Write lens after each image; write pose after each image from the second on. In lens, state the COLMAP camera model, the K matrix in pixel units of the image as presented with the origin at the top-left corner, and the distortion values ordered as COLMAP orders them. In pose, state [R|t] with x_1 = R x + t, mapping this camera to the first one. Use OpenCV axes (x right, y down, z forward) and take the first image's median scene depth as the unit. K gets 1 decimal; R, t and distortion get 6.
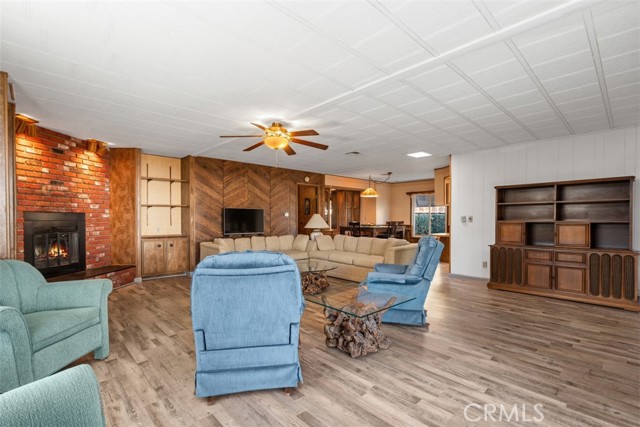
lens RADIAL K [[301.8, 0, 313.2], [0, 301.8, 218.1], [0, 0, 1]] dist [-0.002100, -0.000161]
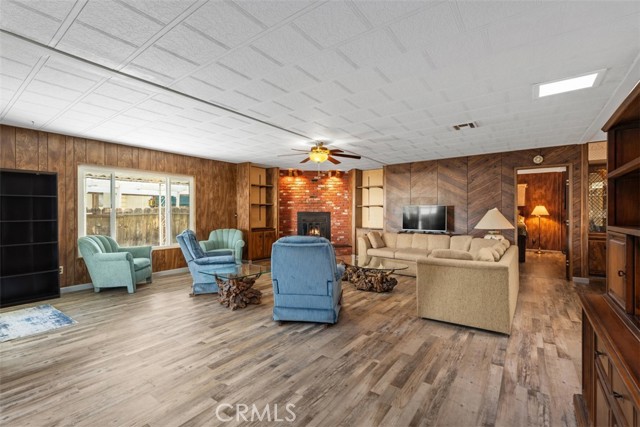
lens RADIAL K [[291.0, 0, 320.7], [0, 291.0, 209.9], [0, 0, 1]] dist [0.008934, 0.000393]
pose [[0.174827, -0.011282, -0.984534, 0.894257], [0.000934, 0.999936, -0.011293, -0.009791], [0.984599, 0.001055, 0.174827, 0.633291]]
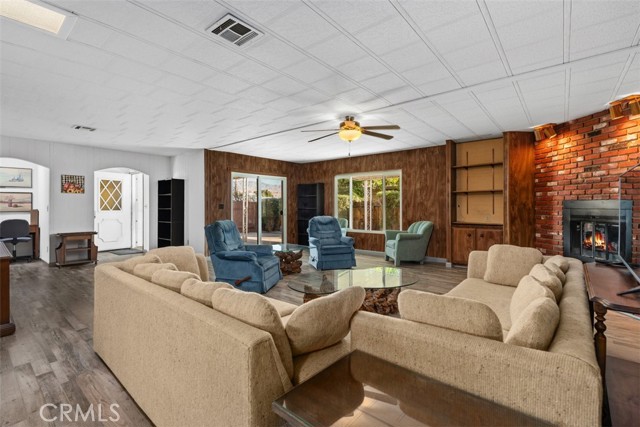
lens RADIAL K [[291.0, 0, 320.7], [0, 291.0, 209.9], [0, 0, 1]] dist [0.008934, 0.000393]
pose [[-0.994890, 0.008197, -0.100632, 0.068067], [0.006290, 0.999795, 0.019256, -0.010700], [0.100770, 0.018524, -0.994737, 1.612118]]
